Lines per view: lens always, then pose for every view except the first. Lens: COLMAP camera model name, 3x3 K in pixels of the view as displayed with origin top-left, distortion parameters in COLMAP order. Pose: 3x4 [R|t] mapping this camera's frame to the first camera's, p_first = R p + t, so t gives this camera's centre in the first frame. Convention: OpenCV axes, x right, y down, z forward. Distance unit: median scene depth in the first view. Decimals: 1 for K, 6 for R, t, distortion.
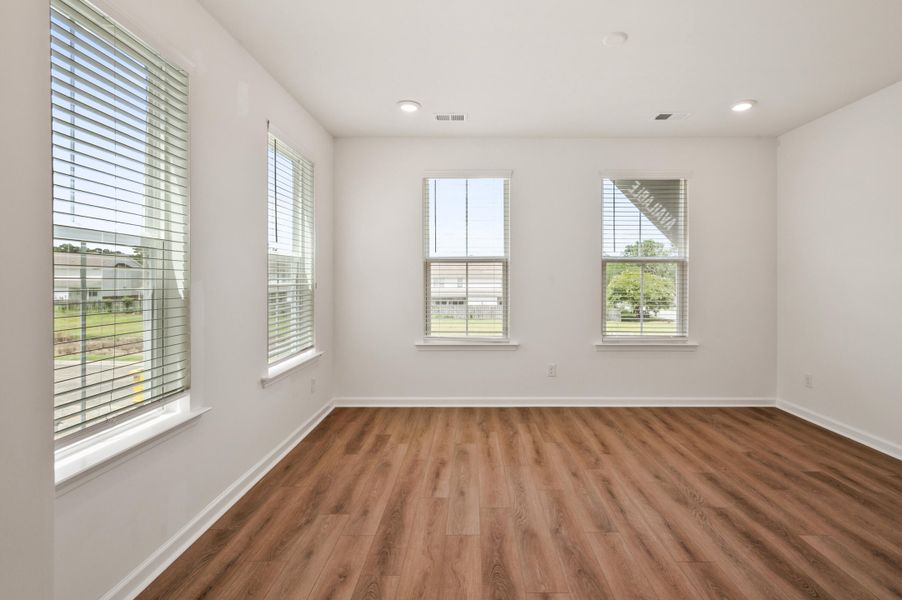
lens RADIAL K [[428.5, 0, 491.6], [0, 428.5, 284.7], [0, 0, 1]] dist [-0.000139, -0.000390]
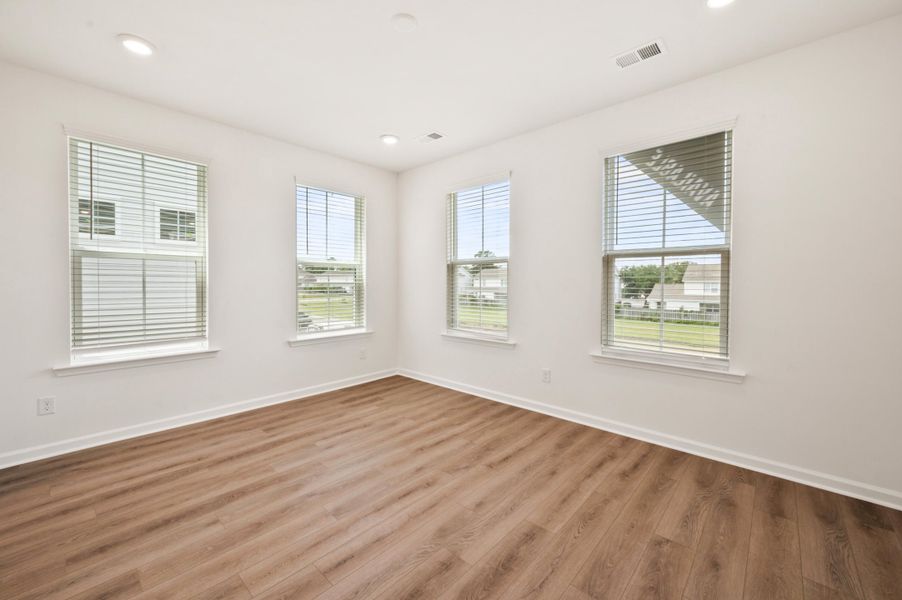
lens RADIAL K [[369.5, 0, 454.0], [0, 369.5, 293.3], [0, 0, 1]] dist [-0.001446, -0.000619]
pose [[0.726080, 0.019522, -0.687333, 0.747090], [-0.011878, 0.999804, 0.015850, 0.013461], [0.687508, -0.003344, 0.726169, 0.377566]]
